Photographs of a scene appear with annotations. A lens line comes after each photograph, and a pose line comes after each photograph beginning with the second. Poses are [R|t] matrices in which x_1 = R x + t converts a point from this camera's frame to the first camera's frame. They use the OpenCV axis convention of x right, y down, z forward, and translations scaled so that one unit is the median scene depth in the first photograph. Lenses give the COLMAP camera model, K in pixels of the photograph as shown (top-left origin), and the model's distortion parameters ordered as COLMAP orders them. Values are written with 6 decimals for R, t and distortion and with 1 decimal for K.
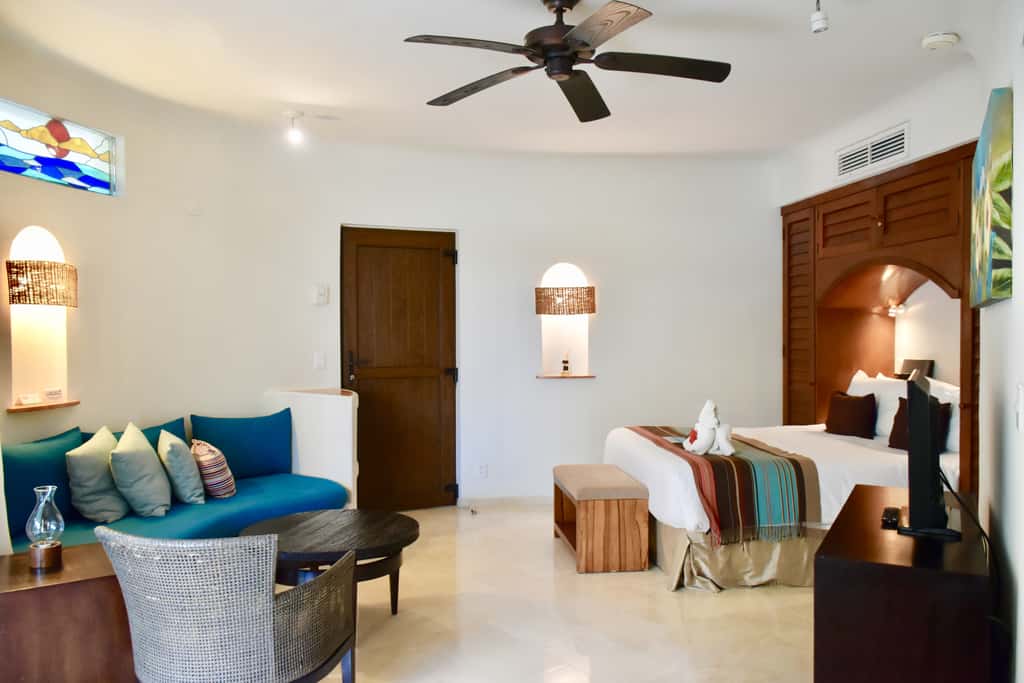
lens RADIAL K [[806.7, 0, 512.0], [0, 806.7, 341.5], [0, 0, 1]] dist [-0.003513, -0.006733]
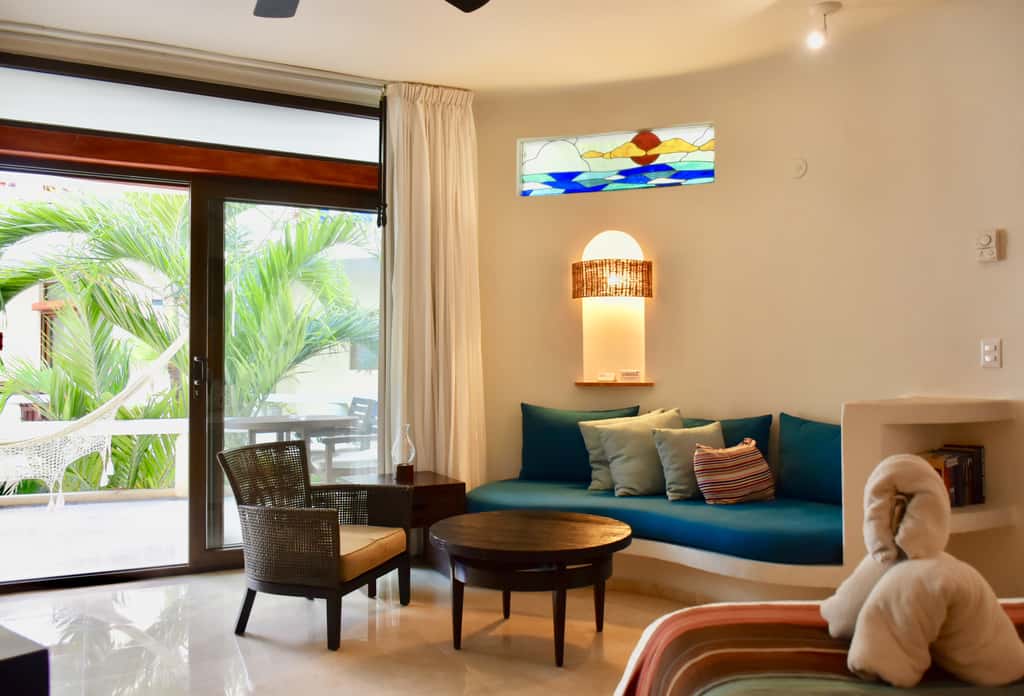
lens RADIAL K [[821.7, 0, 512.0], [0, 821.7, 348.0], [0, 0, 1]] dist [-0.031467, -0.001503]
pose [[-0.155652, -0.015158, -0.987696, 0.541242], [-0.013331, 0.999823, -0.013243, 0.040717], [0.987722, 0.011106, -0.155826, 0.917244]]
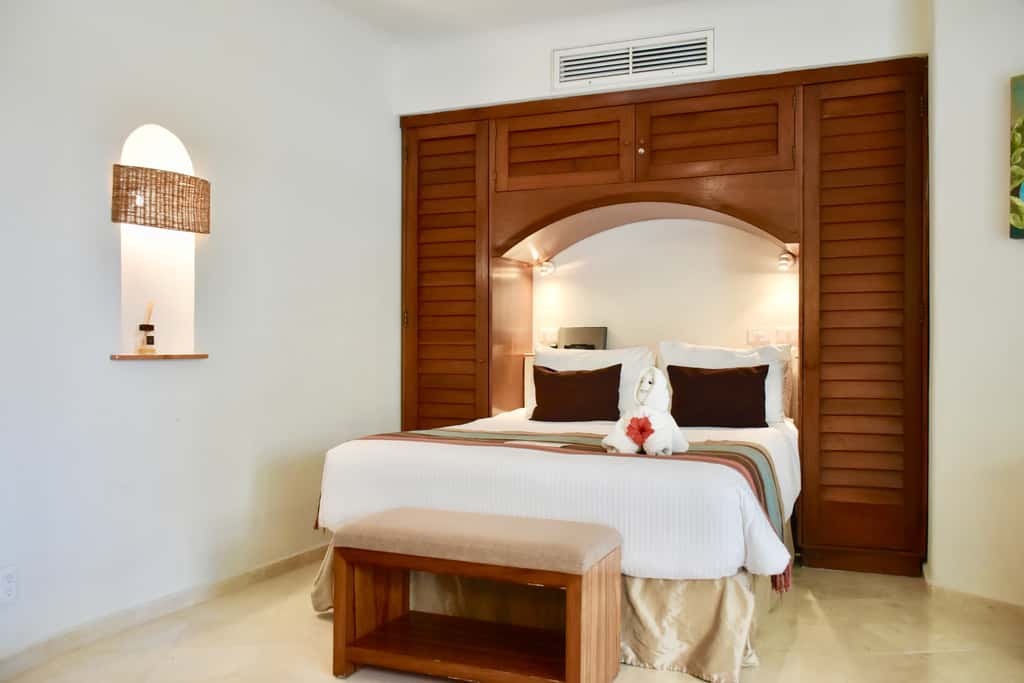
lens RADIAL K [[877.6, 0, 505.3], [0, 877.6, 340.6], [0, 0, 1]] dist [-0.016715, 0.003082]
pose [[0.495355, 0.008855, 0.868645, -0.407381], [0.007949, 0.999860, -0.014725, 0.060807], [-0.868654, 0.014199, 0.495216, 0.767842]]
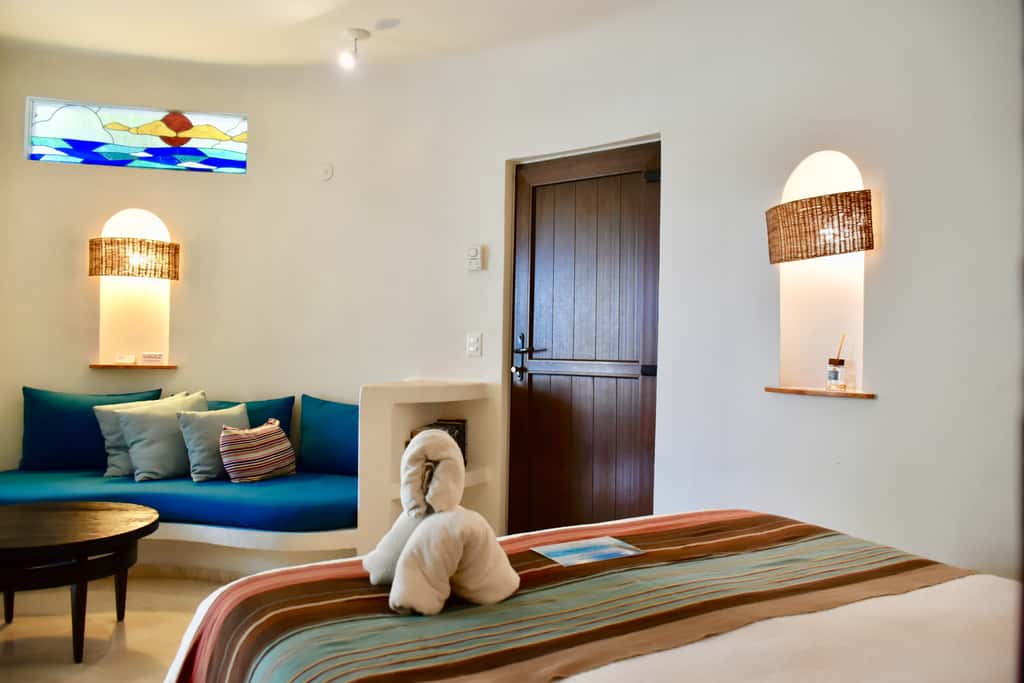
lens RADIAL K [[784.2, 0, 507.5], [0, 784.2, 343.3], [0, 0, 1]] dist [-0.023239, -0.003006]
pose [[0.419036, 0.002798, -0.907965, 0.558602], [-0.034850, 0.999308, -0.013005, 0.038482], [0.907301, 0.037092, 0.418843, 0.896938]]
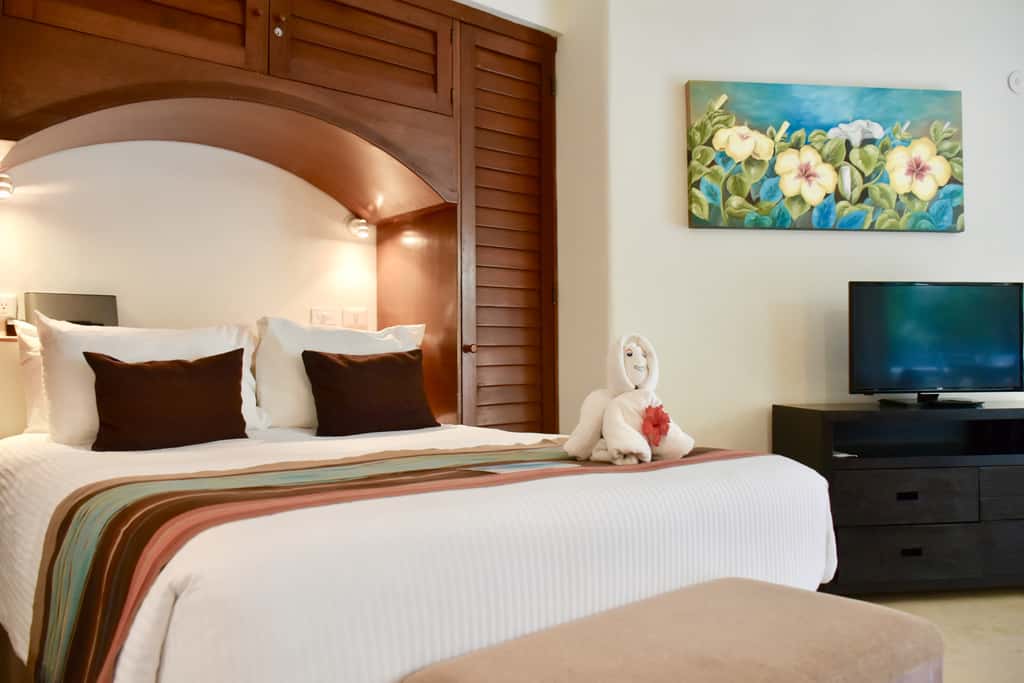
lens RADIAL K [[809.4, 0, 509.1], [0, 809.4, 344.5], [0, 0, 1]] dist [-0.022824, -0.001802]
pose [[-0.557176, 0.024370, 0.830036, -0.080645], [0.019480, 0.999678, -0.016274, 0.083913], [-0.830166, 0.007101, -0.557472, 1.308131]]
